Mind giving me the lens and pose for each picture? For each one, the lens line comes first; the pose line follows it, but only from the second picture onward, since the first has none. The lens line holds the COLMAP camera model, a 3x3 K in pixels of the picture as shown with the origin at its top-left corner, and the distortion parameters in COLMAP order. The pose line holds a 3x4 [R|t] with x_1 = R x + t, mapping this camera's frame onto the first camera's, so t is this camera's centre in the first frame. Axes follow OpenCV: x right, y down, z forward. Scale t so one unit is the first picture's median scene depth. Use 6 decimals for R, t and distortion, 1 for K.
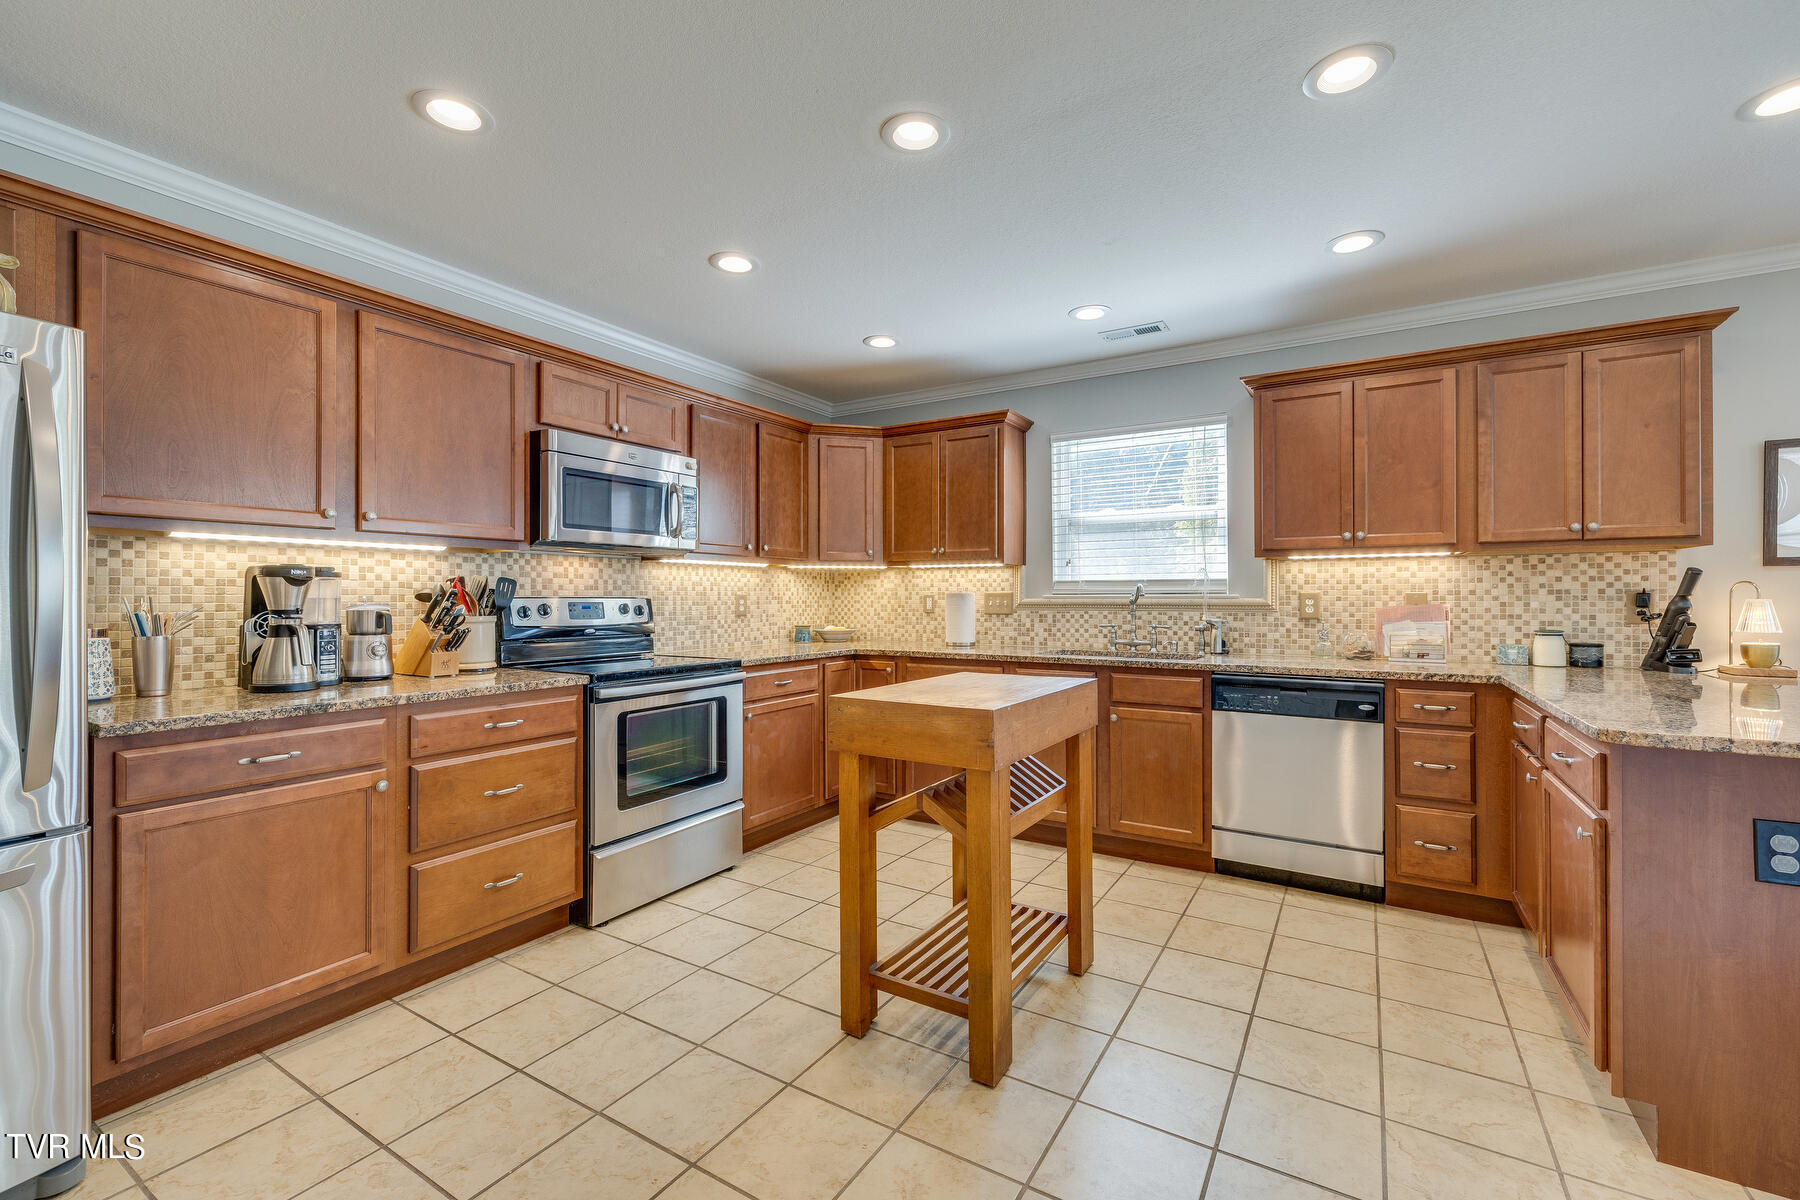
lens RADIAL K [[764.0, 0, 903.3], [0, 764.0, 598.3], [0, 0, 1]] dist [0.001673, 0.000145]
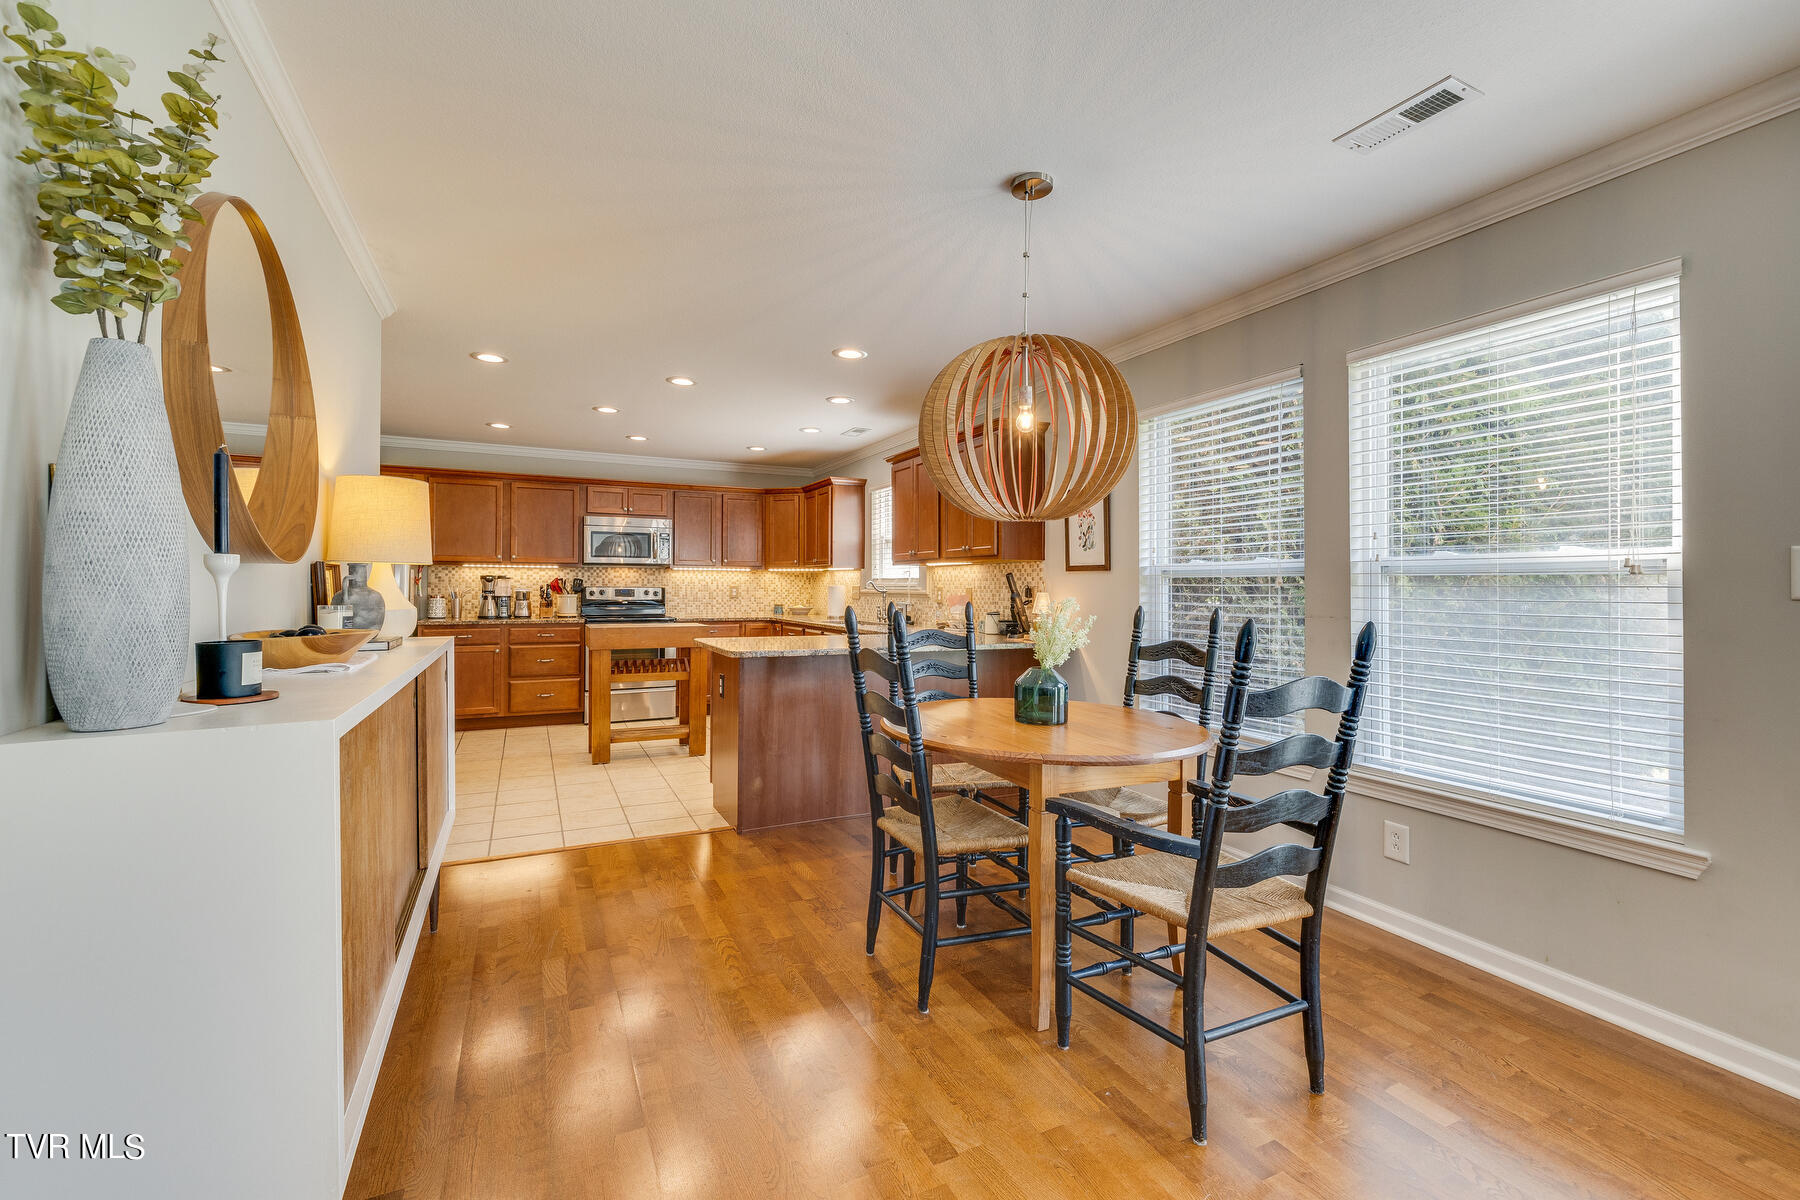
lens RADIAL K [[764.0, 0, 896.5], [0, 764.0, 592.8], [0, 0, 1]] dist [0.001673, 0.000145]
pose [[0.830101, 0.010984, -0.557504, 1.625812], [-0.008641, 0.999939, 0.006834, -0.007146], [0.557546, -0.000855, 0.830146, -0.420917]]
